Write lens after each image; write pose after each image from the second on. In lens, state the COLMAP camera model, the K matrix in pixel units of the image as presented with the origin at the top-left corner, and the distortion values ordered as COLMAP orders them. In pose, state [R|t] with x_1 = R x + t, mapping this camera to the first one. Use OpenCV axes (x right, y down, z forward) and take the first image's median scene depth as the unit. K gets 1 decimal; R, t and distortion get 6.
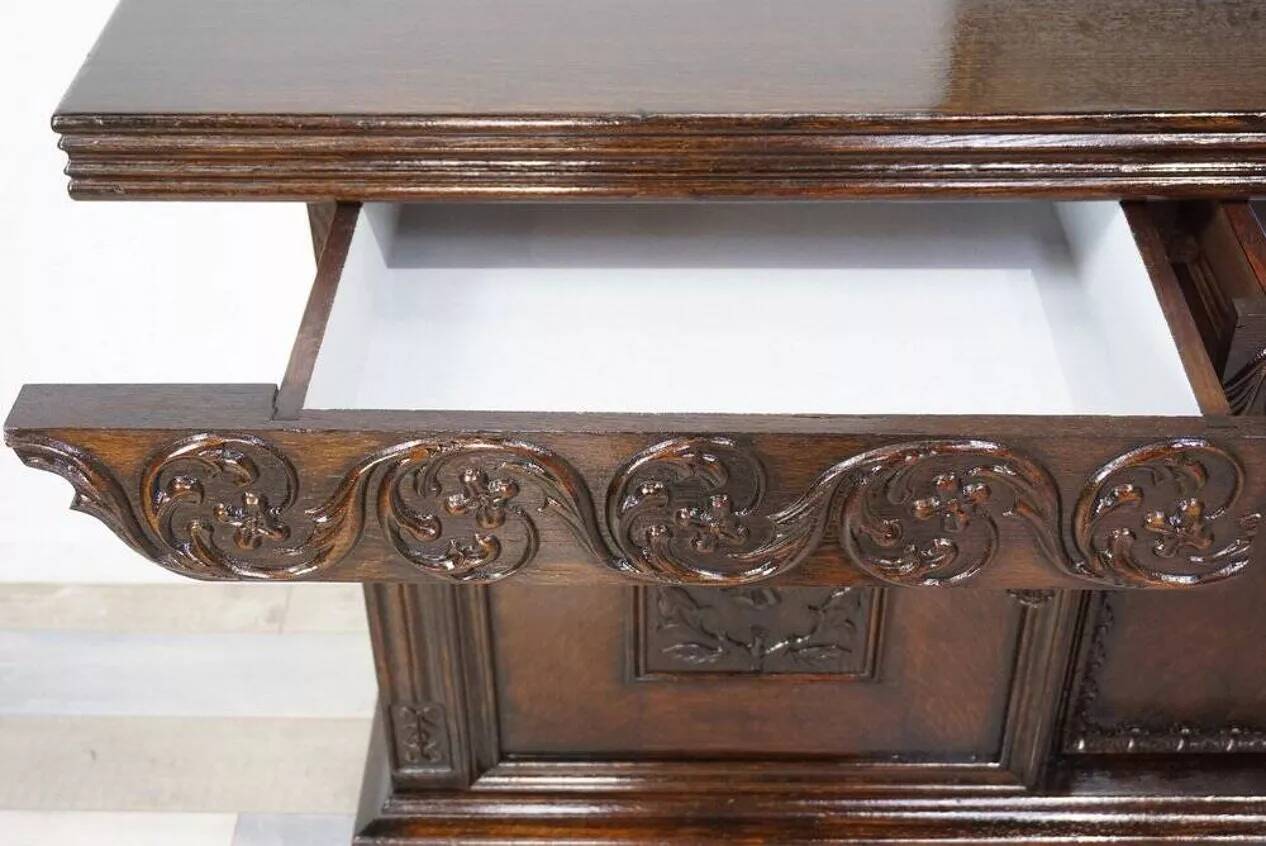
lens RADIAL K [[1737.3, 0, 633.3], [0, 1737.3, 424.5], [0, 0, 1]] dist [0.015713, 0.000000]
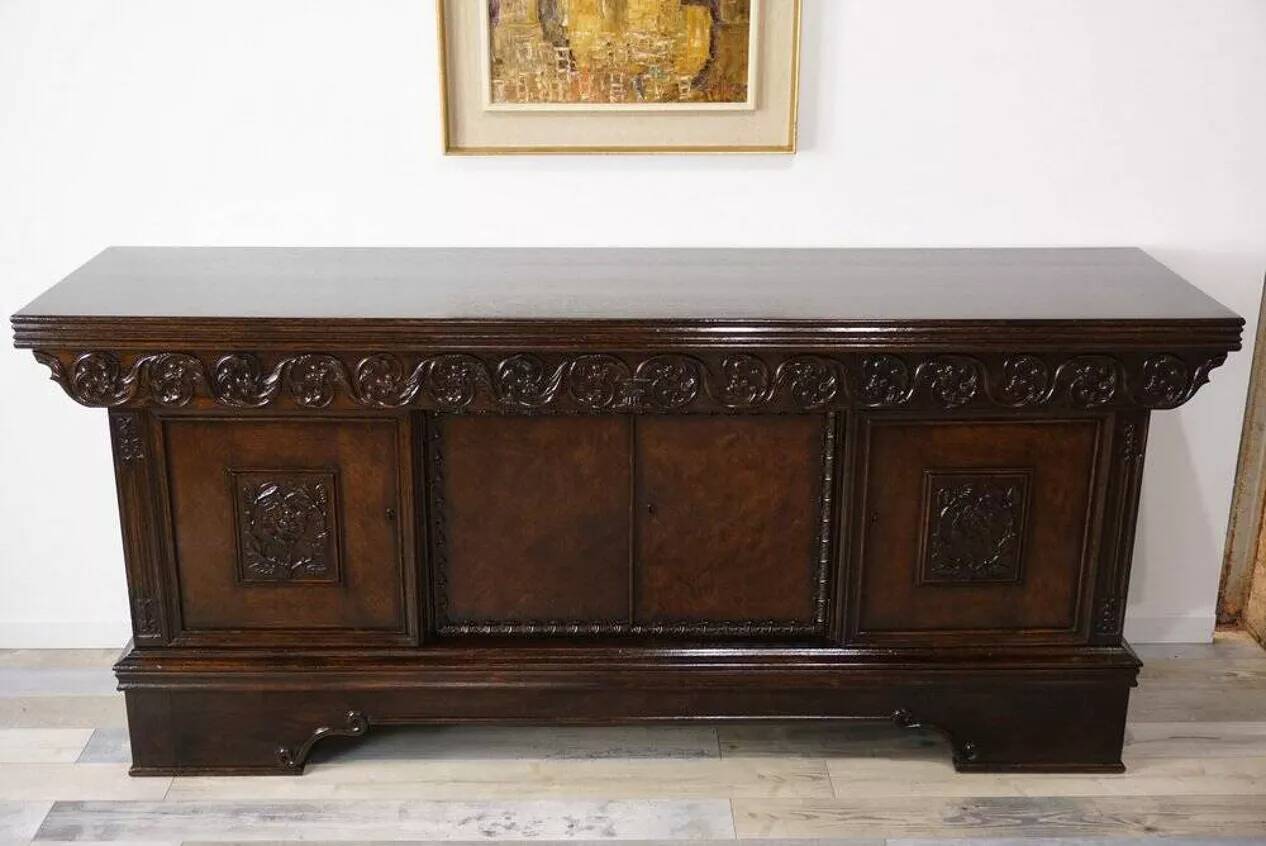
lens RADIAL K [[1513.1, 0, 623.9], [0, 1513.1, 429.6], [0, 0, 1]] dist [-0.006829, 0.000000]
pose [[0.999085, 0.007916, 0.042024, 0.429749], [0.005930, 0.947573, -0.319485, 0.602370], [-0.042350, 0.319442, 0.946659, -1.008718]]
